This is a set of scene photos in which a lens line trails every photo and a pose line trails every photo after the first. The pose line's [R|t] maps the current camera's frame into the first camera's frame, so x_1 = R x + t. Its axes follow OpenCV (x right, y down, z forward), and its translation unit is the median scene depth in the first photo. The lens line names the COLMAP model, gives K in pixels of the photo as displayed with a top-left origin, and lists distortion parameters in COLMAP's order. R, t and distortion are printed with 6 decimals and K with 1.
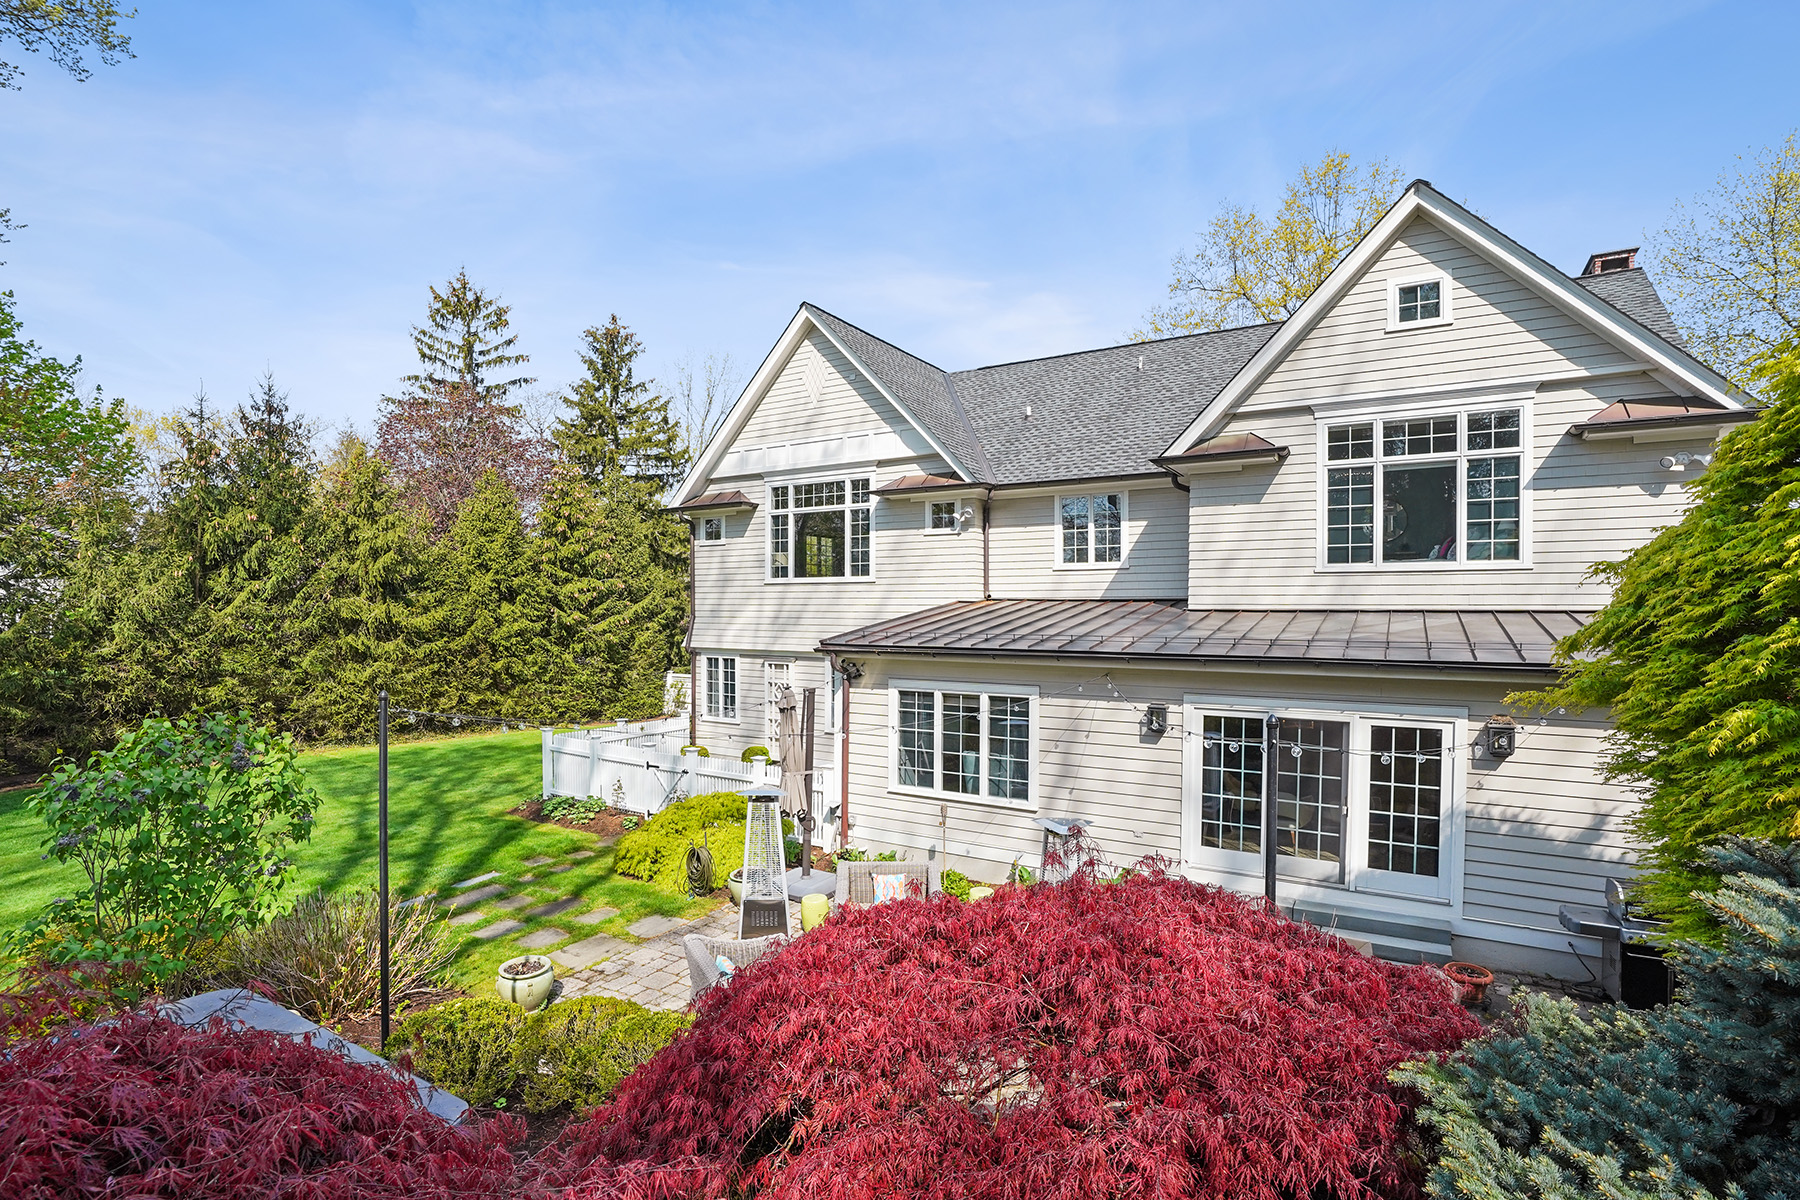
lens RADIAL K [[851.5, 0, 904.1], [0, 851.5, 624.1], [0, 0, 1]] dist [-0.080854, 0.031698]
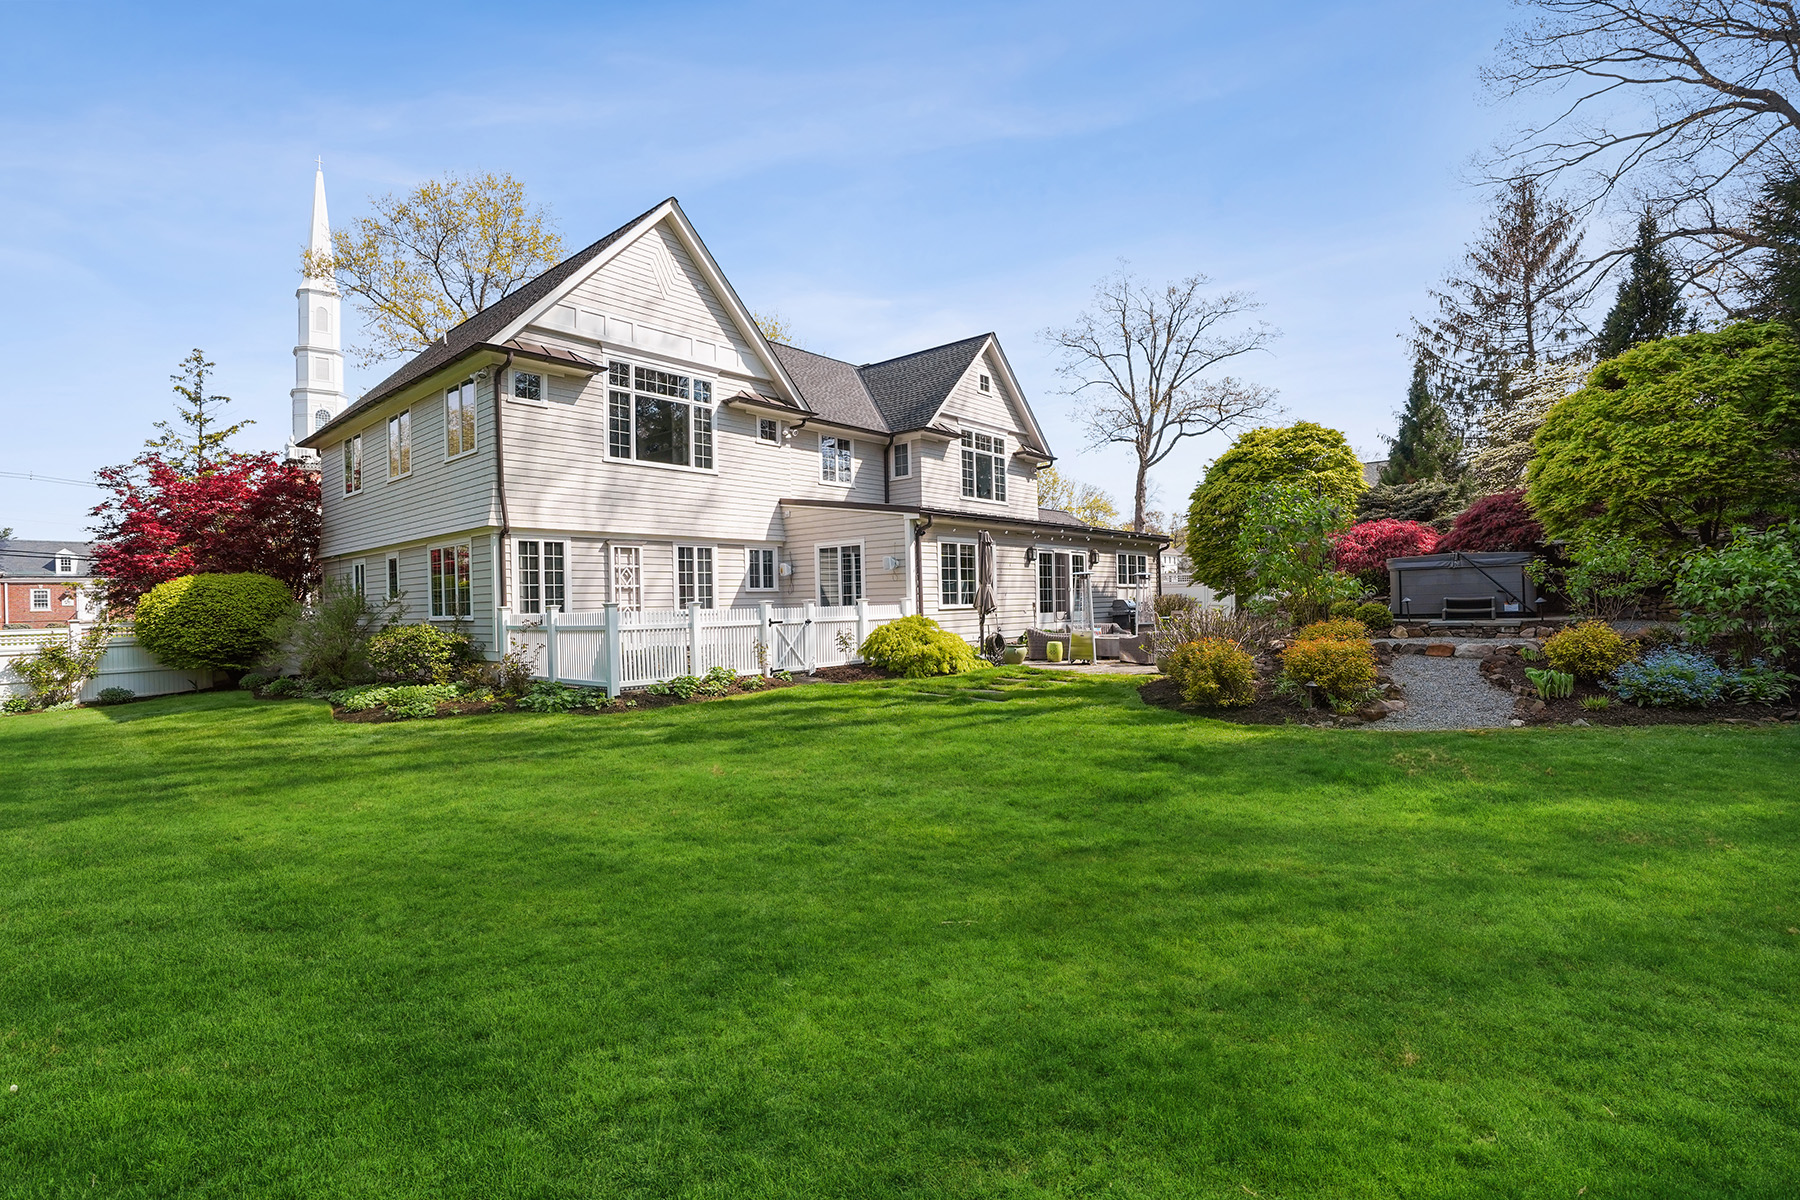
lens RADIAL K [[797.3, 0, 900.0], [0, 797.3, 600.0], [0, 0, 1]] dist [-0.066871, 0.024010]
pose [[0.166948, -0.009873, 0.985916, -1.466220], [0.040595, 0.999171, 0.003132, 0.173869], [-0.985130, 0.039500, 0.167211, 0.835408]]
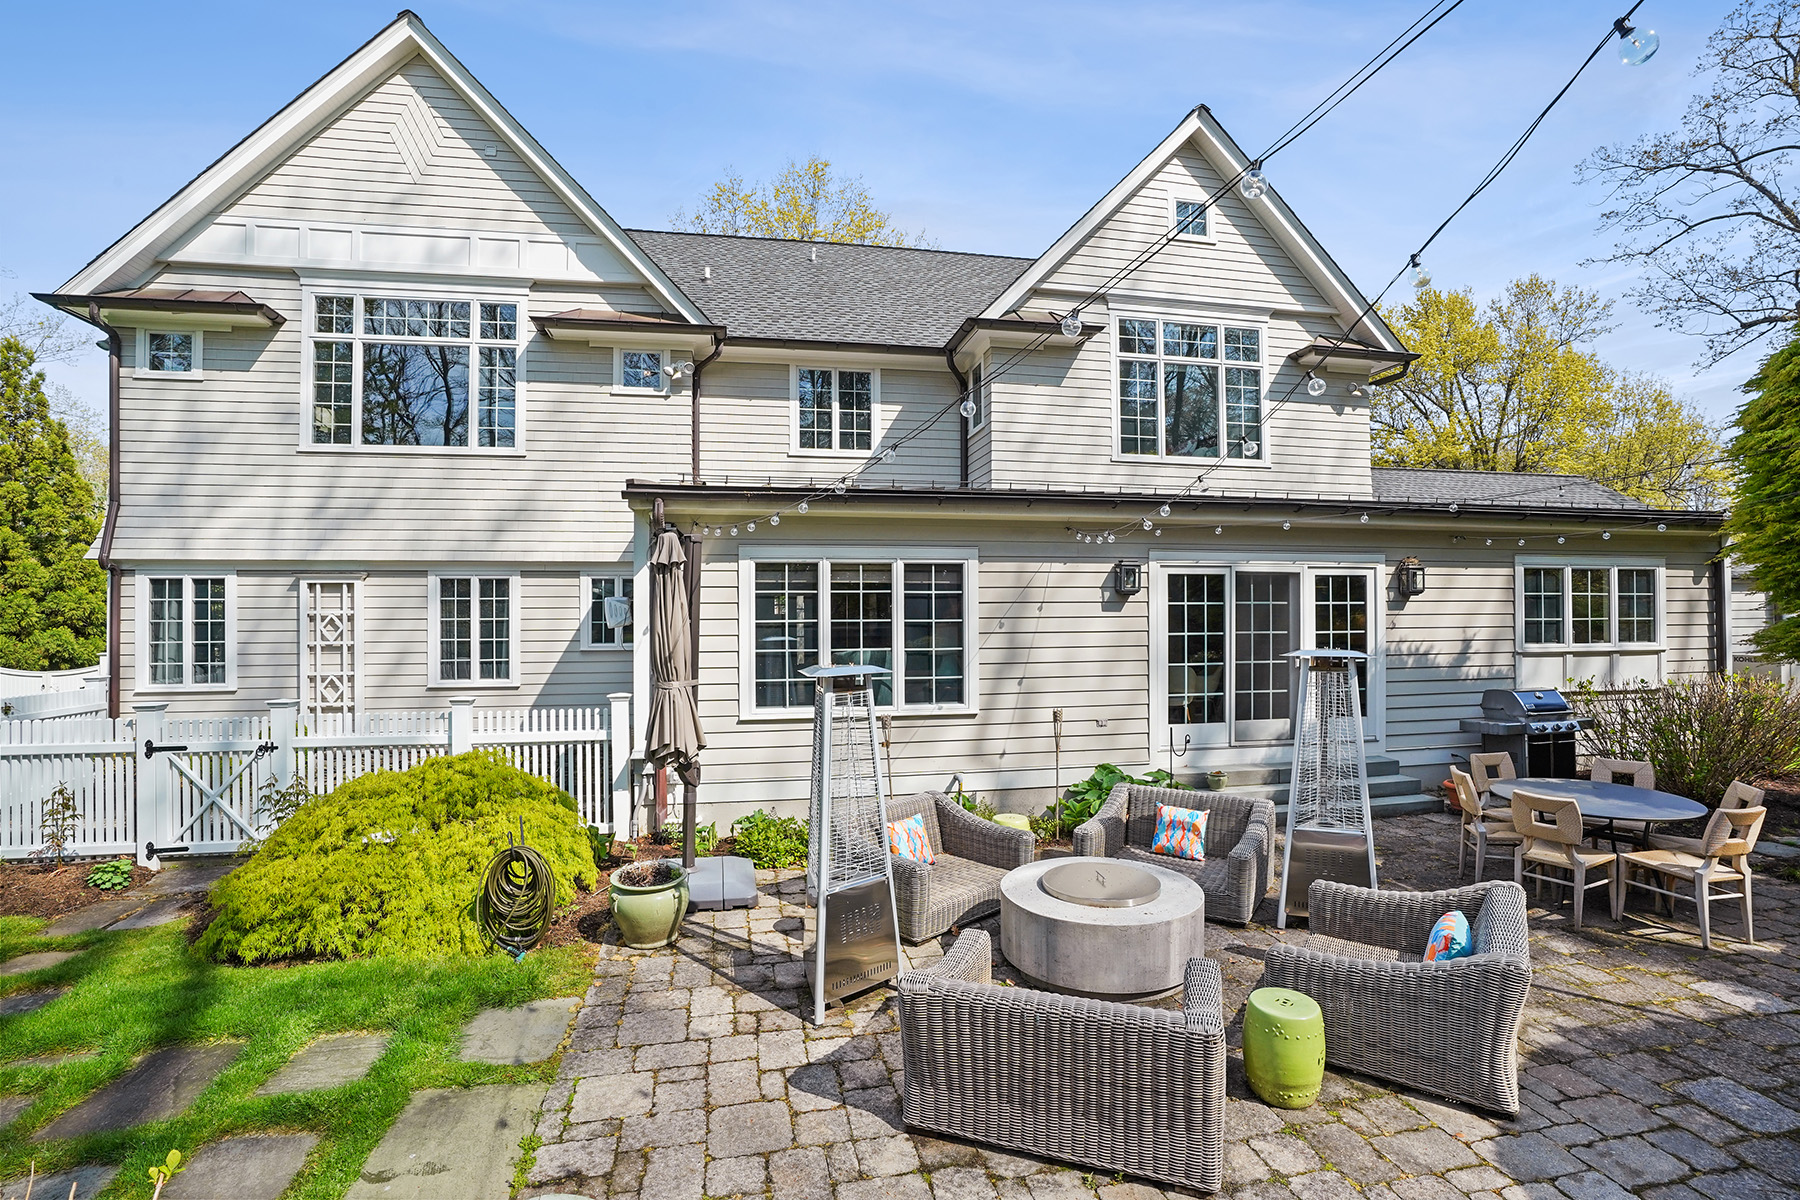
lens RADIAL K [[829.0, 0, 904.0], [0, 829.0, 604.6], [0, 0, 1]] dist [-0.074148, 0.028340]
pose [[0.737382, -0.000049, 0.675476, -0.353071], [0.020934, 0.999521, -0.022779, 0.126581], [-0.675152, 0.030937, 0.737030, 0.454592]]
